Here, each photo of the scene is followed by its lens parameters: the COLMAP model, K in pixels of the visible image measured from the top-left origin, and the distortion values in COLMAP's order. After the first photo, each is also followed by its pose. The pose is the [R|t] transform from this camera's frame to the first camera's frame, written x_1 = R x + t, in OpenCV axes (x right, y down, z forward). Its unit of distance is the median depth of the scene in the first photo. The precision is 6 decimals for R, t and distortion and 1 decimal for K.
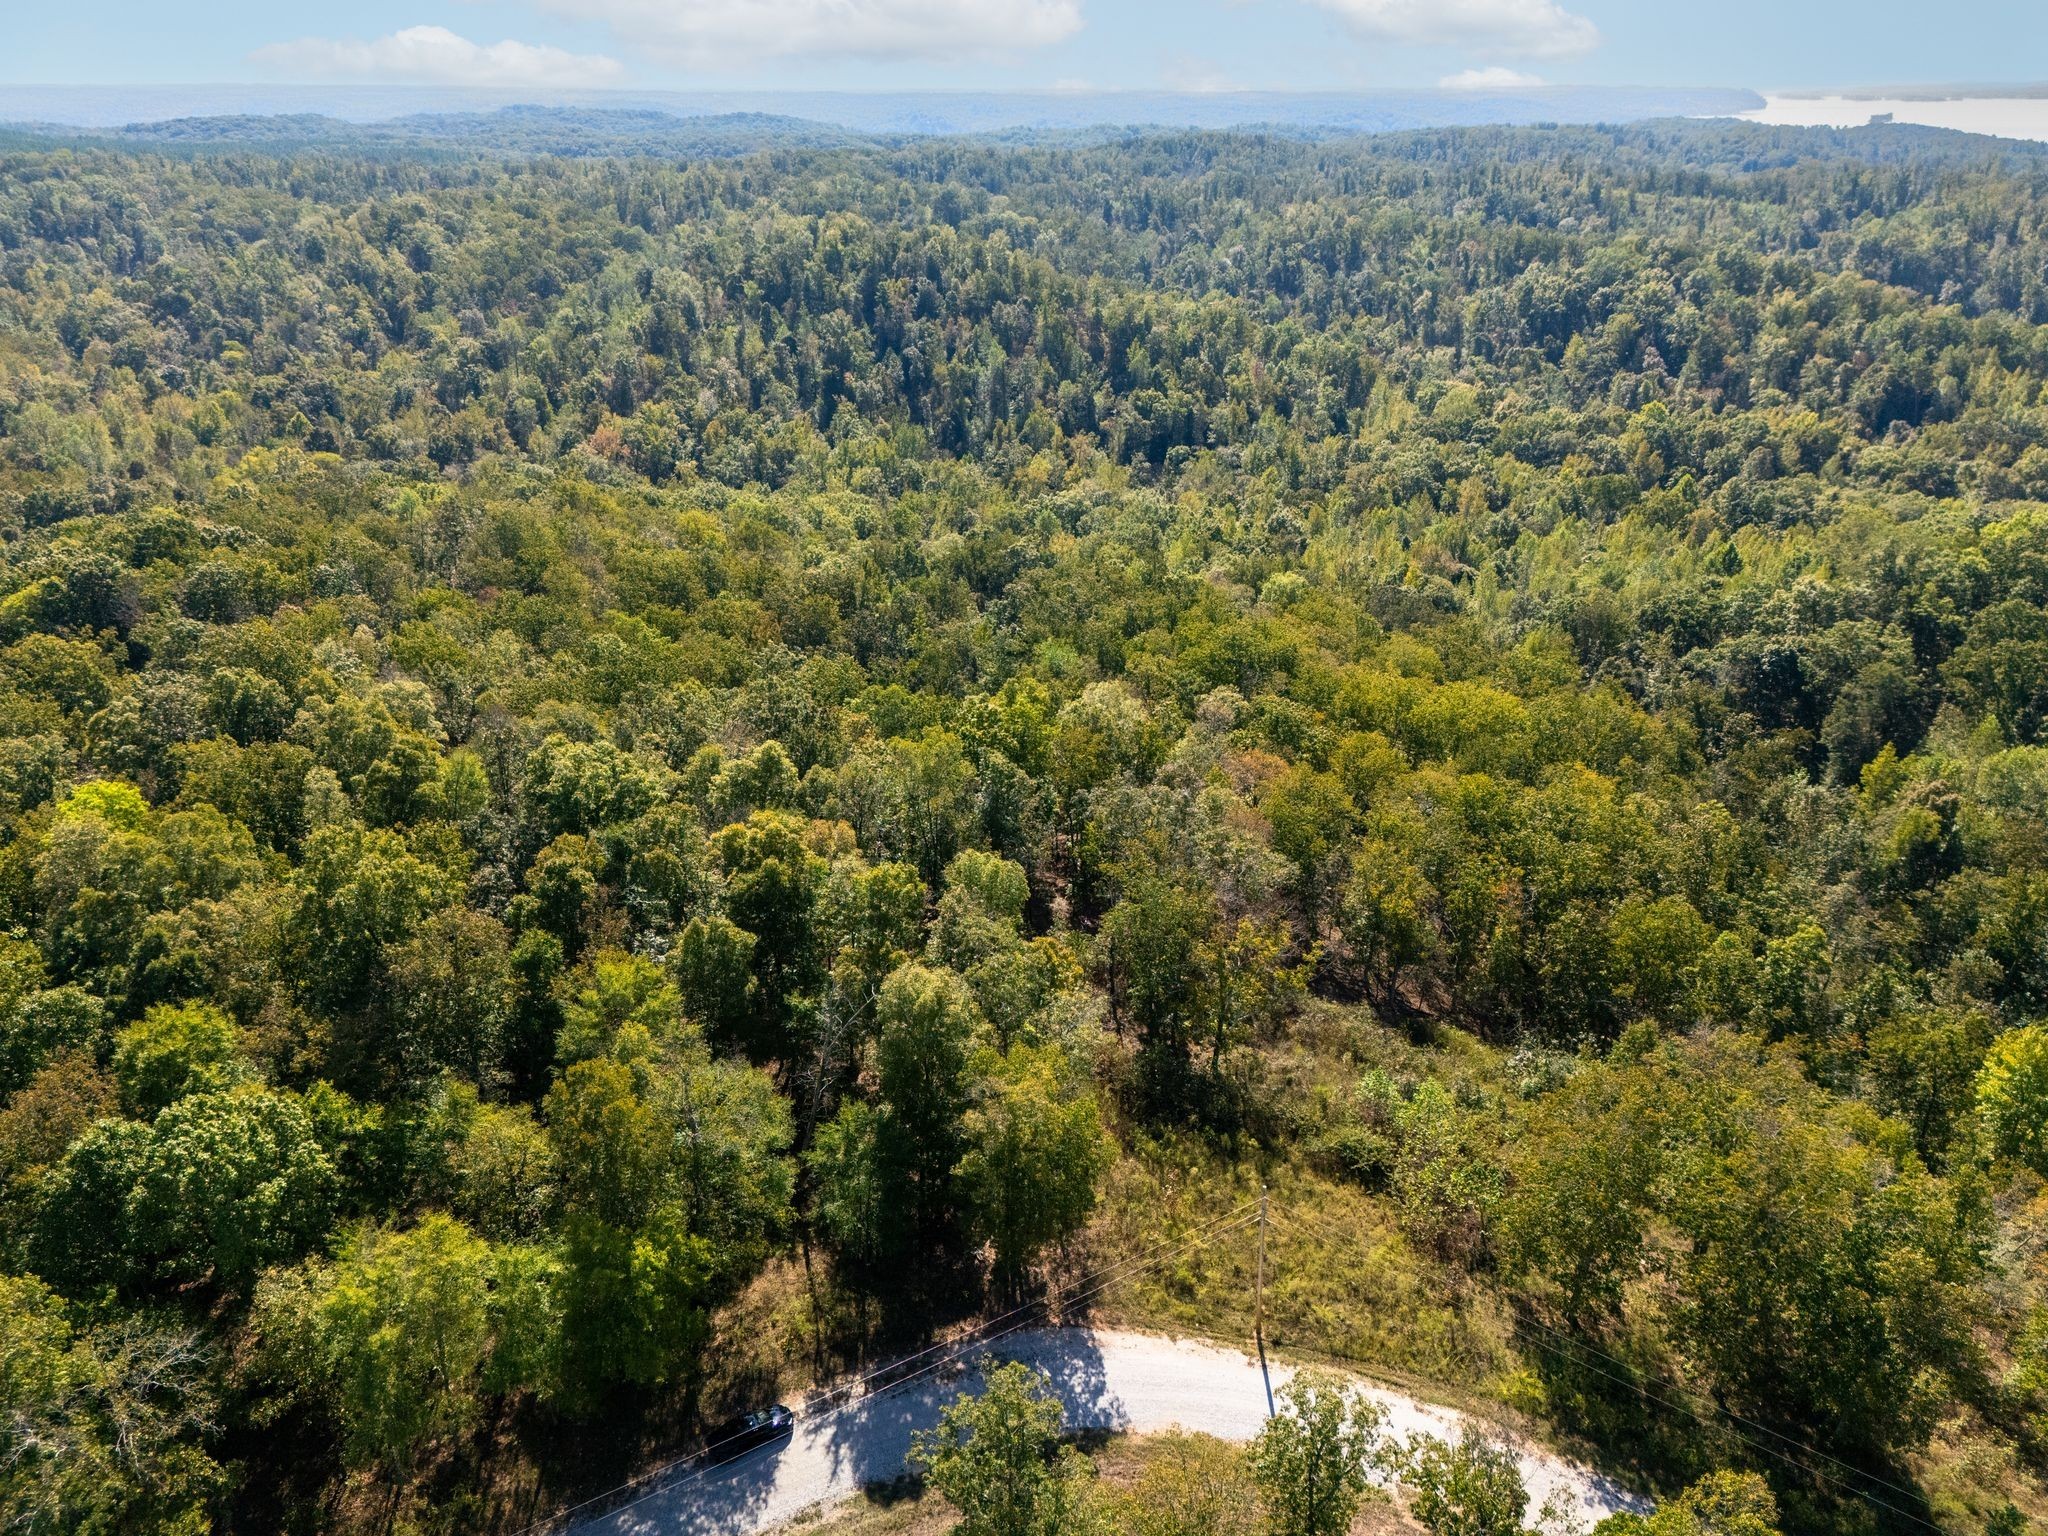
lens RADIAL K [[1528.8, 0, 1023.4], [0, 1528.8, 758.2], [0, 0, 1]] dist [0.075896, -0.083591]
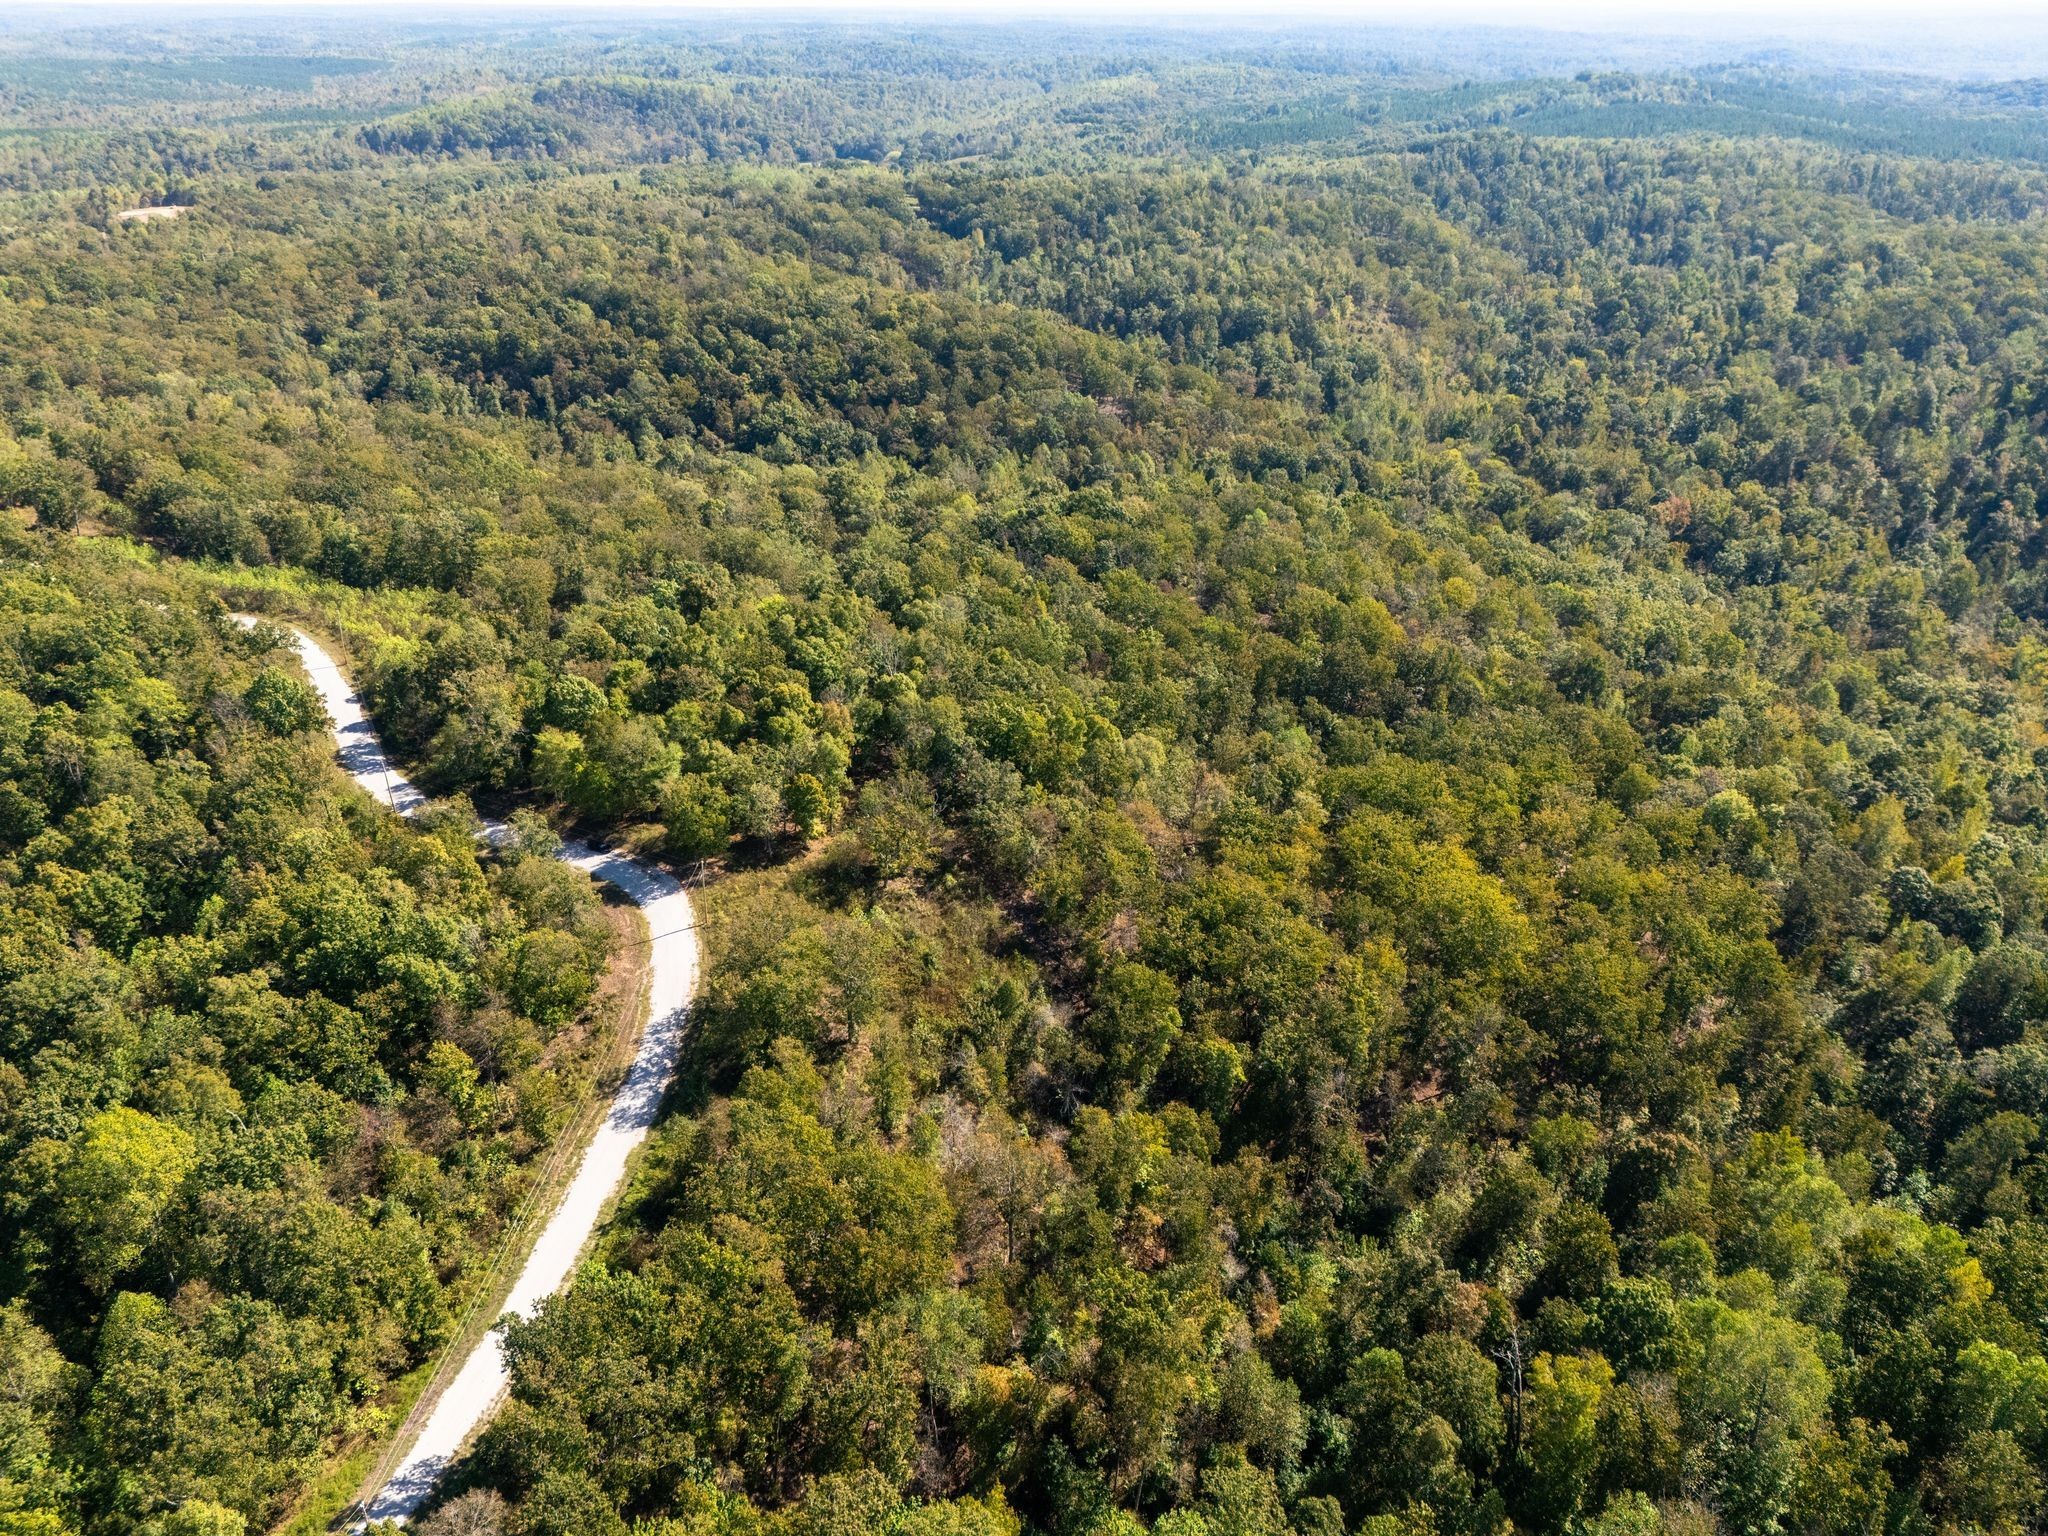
lens RADIAL K [[1528.8, 0, 1023.4], [0, 1528.8, 758.2], [0, 0, 1]] dist [0.075896, -0.083591]
pose [[0.480711, 0.388140, -0.786298, 0.401922], [-0.353416, 0.906404, 0.231364, -0.111993], [0.802505, 0.166671, 0.572894, -0.010149]]
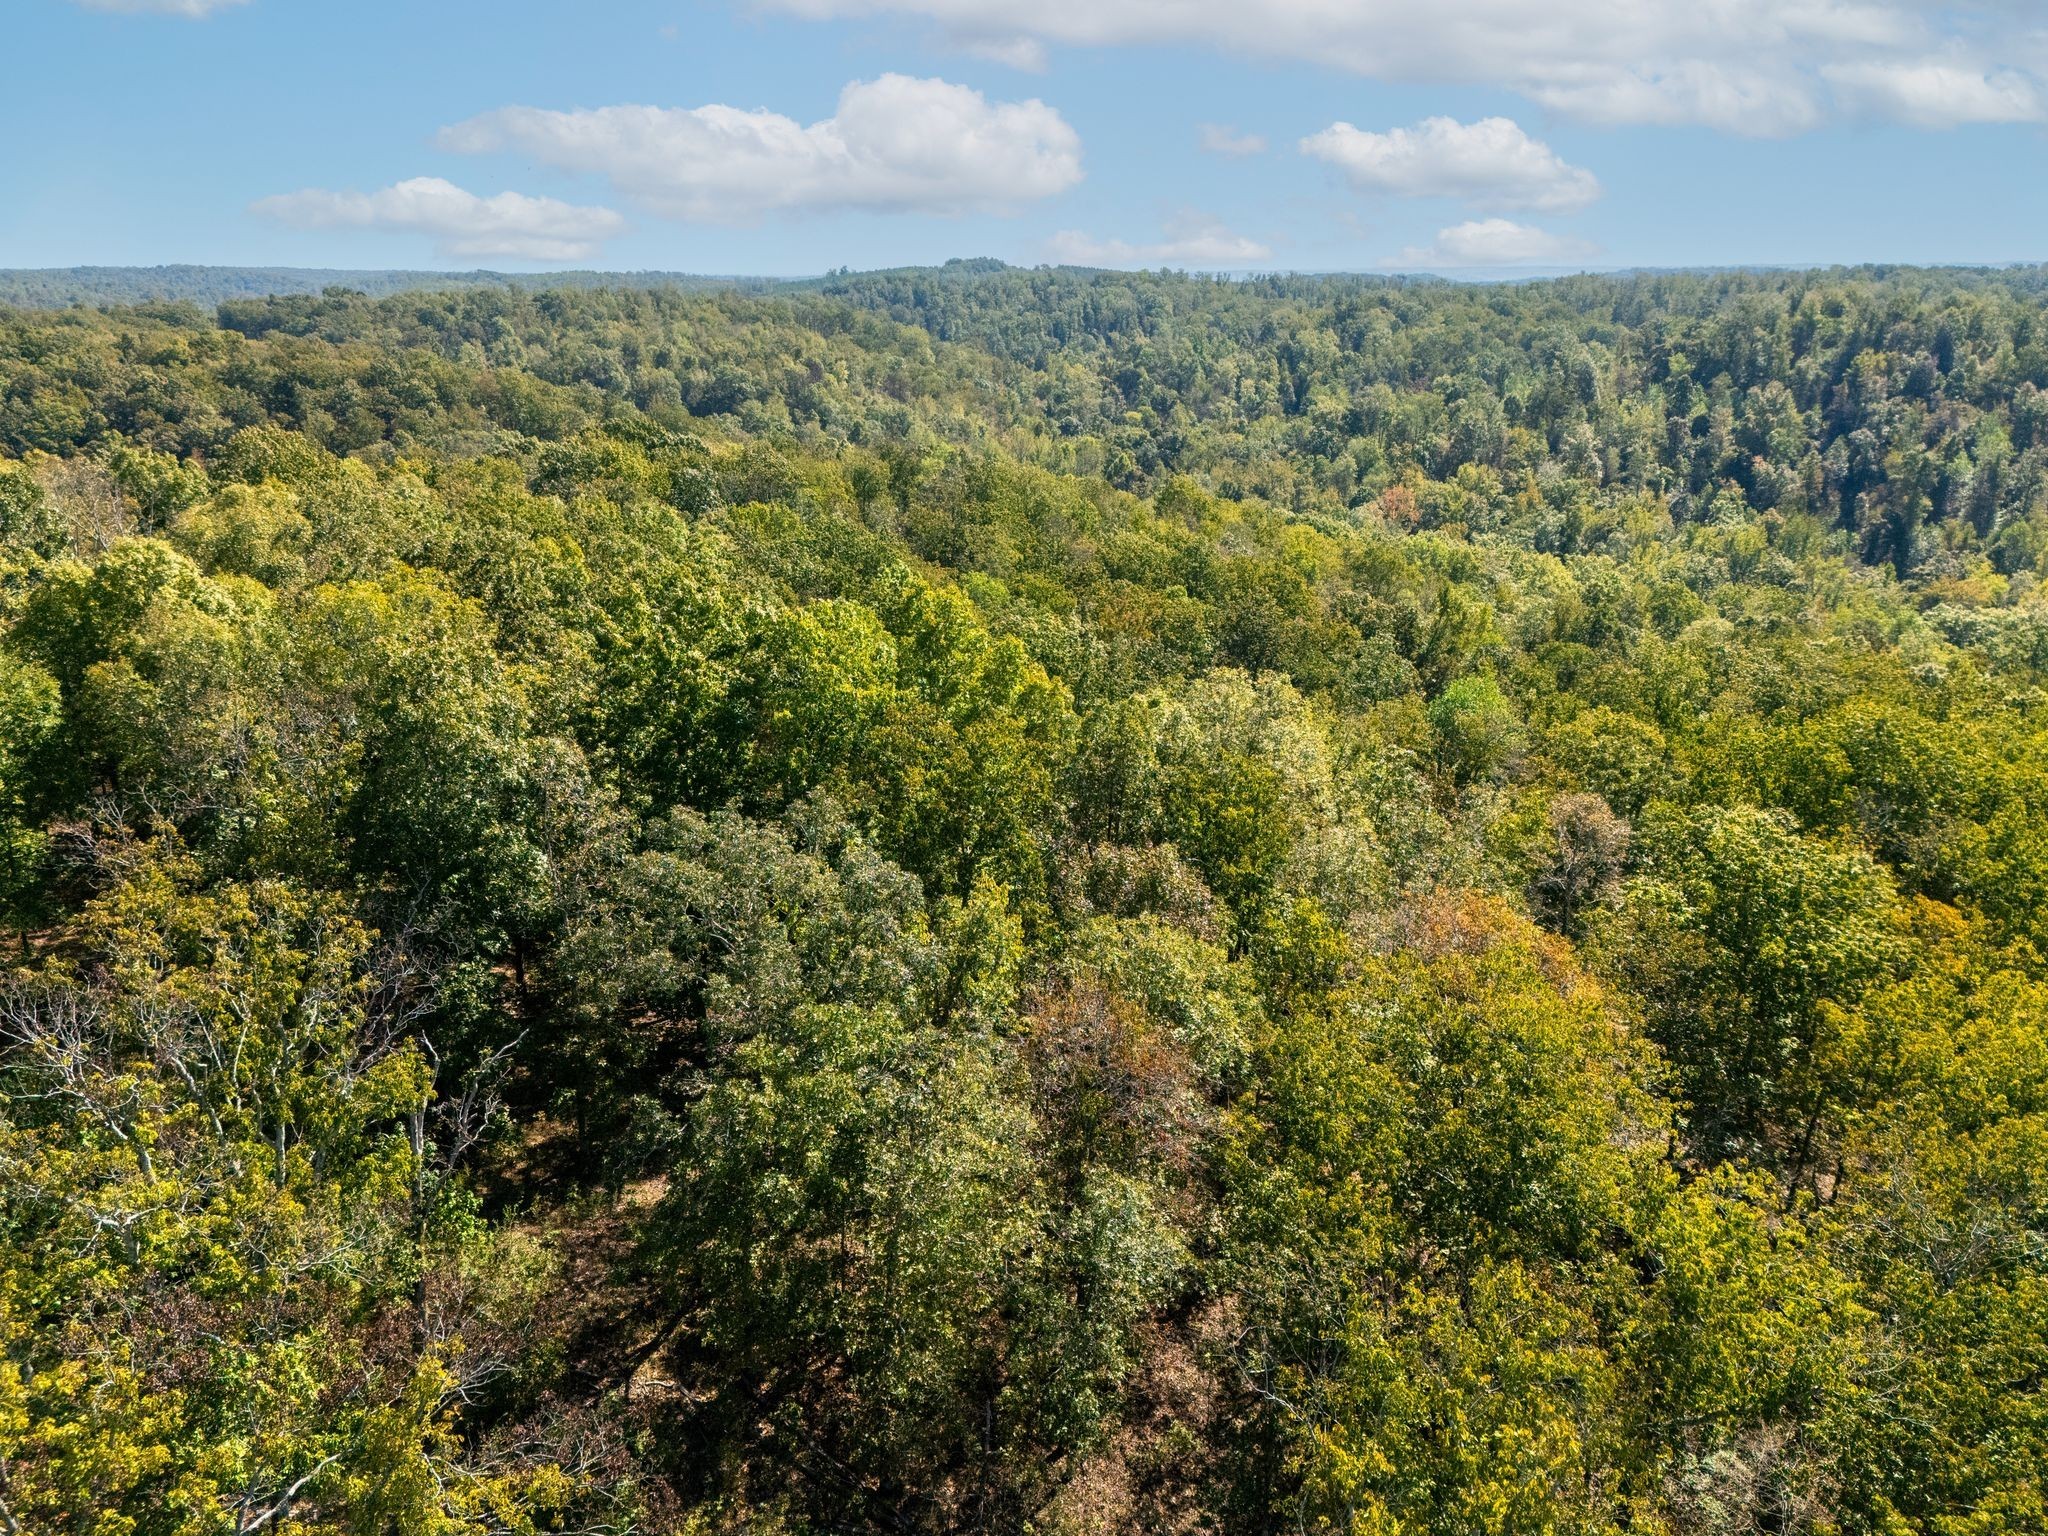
lens RADIAL K [[1528.8, 0, 1023.4], [0, 1528.8, 758.2], [0, 0, 1]] dist [0.075896, -0.083591]
pose [[0.783243, 0.185039, -0.593541, 0.081295], [-0.246132, 0.968970, -0.022717, 0.000049], [0.570920, 0.163882, 0.804483, 0.197832]]
